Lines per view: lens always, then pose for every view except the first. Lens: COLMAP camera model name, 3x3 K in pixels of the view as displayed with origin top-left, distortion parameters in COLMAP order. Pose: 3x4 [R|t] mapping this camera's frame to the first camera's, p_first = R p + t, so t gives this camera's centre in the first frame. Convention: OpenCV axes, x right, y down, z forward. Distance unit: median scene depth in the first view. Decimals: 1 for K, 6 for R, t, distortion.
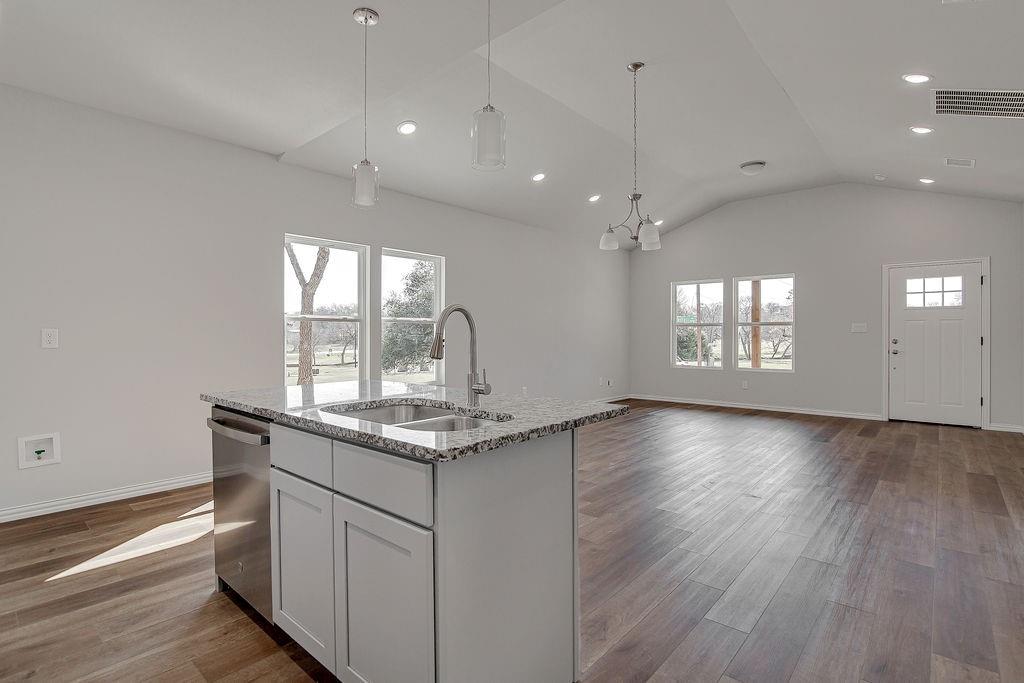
lens RADIAL K [[501.8, 0, 496.3], [0, 501.8, 333.9], [0, 0, 1]] dist [-0.025380, 0.002826]
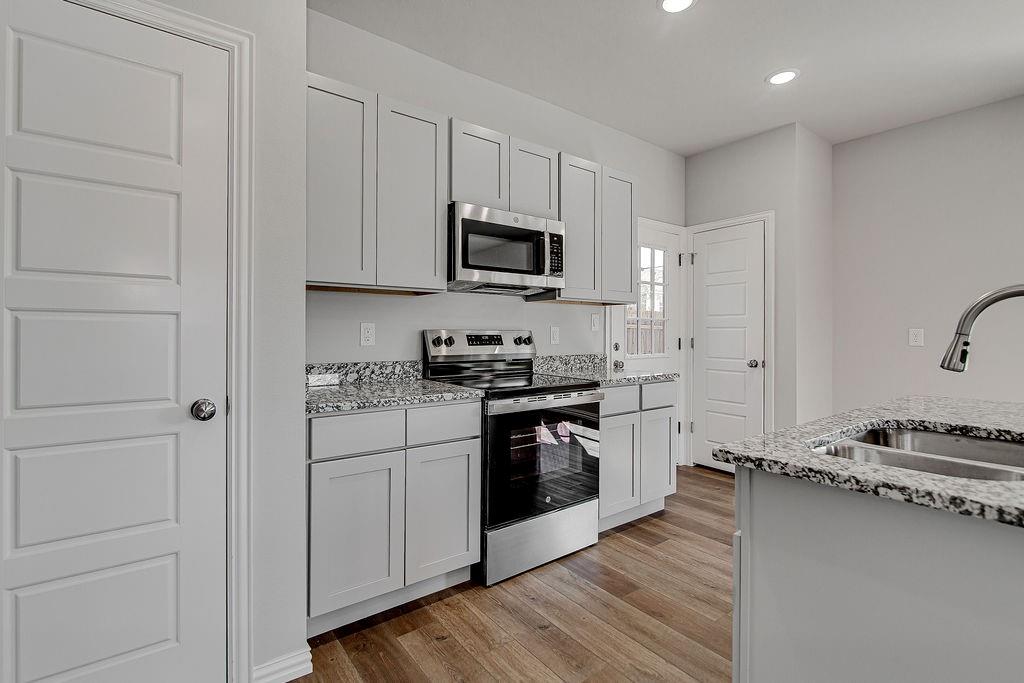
lens RADIAL K [[471.2, 0, 508.8], [0, 471.2, 333.7], [0, 0, 1]] dist [-0.009380, 0.000215]
pose [[-0.187653, 0.000646, -0.982235, 0.174481], [-0.002541, 0.999996, 0.001143, 0.000424], [0.982232, 0.002710, -0.187650, 0.149493]]
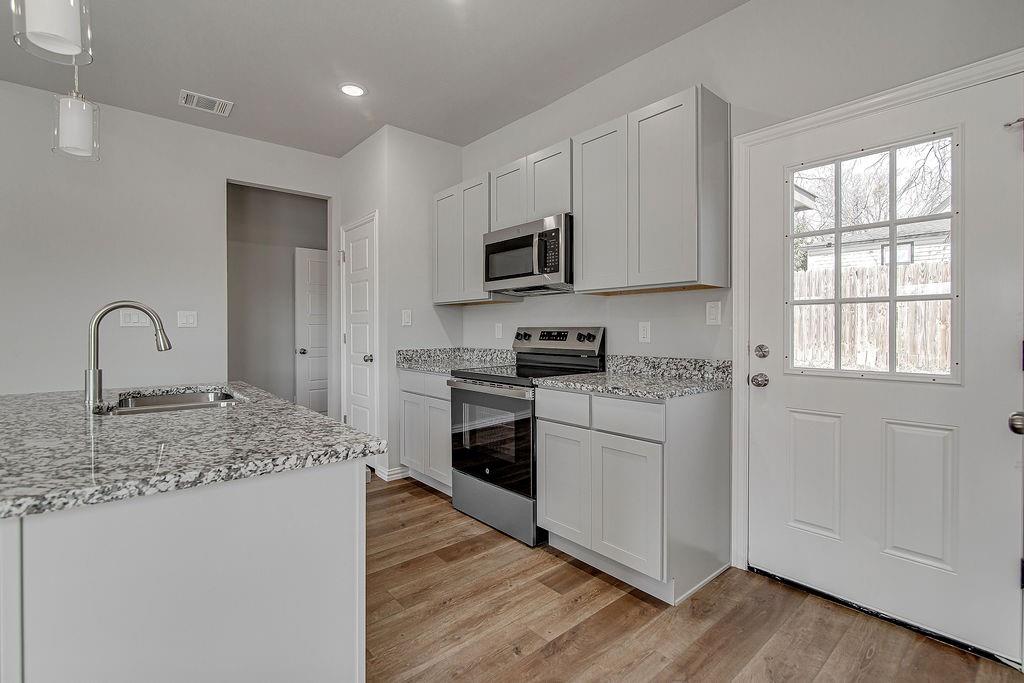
lens RADIAL K [[471.2, 0, 512.3], [0, 471.2, 335.0], [0, 0, 1]] dist [-0.009380, 0.000215]
pose [[-0.992021, -0.001524, 0.126066, -0.301864], [-0.000286, 0.999952, 0.009839, 0.001242], [-0.126075, 0.009725, -0.991973, 0.563263]]
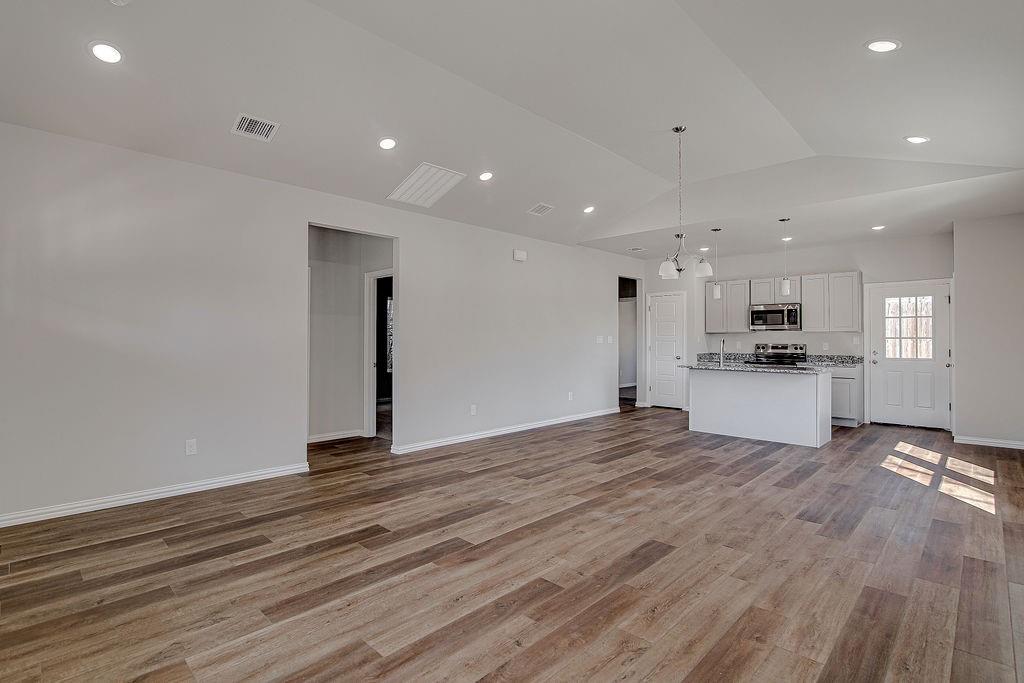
lens RADIAL K [[501.8, 0, 496.2], [0, 501.8, 336.0], [0, 0, 1]] dist [-0.025380, 0.002826]
pose [[-0.998870, -0.002254, 0.047463, 0.433727], [-0.002523, 0.999981, -0.005615, -0.014472], [-0.047450, -0.005728, -0.998857, 1.446845]]
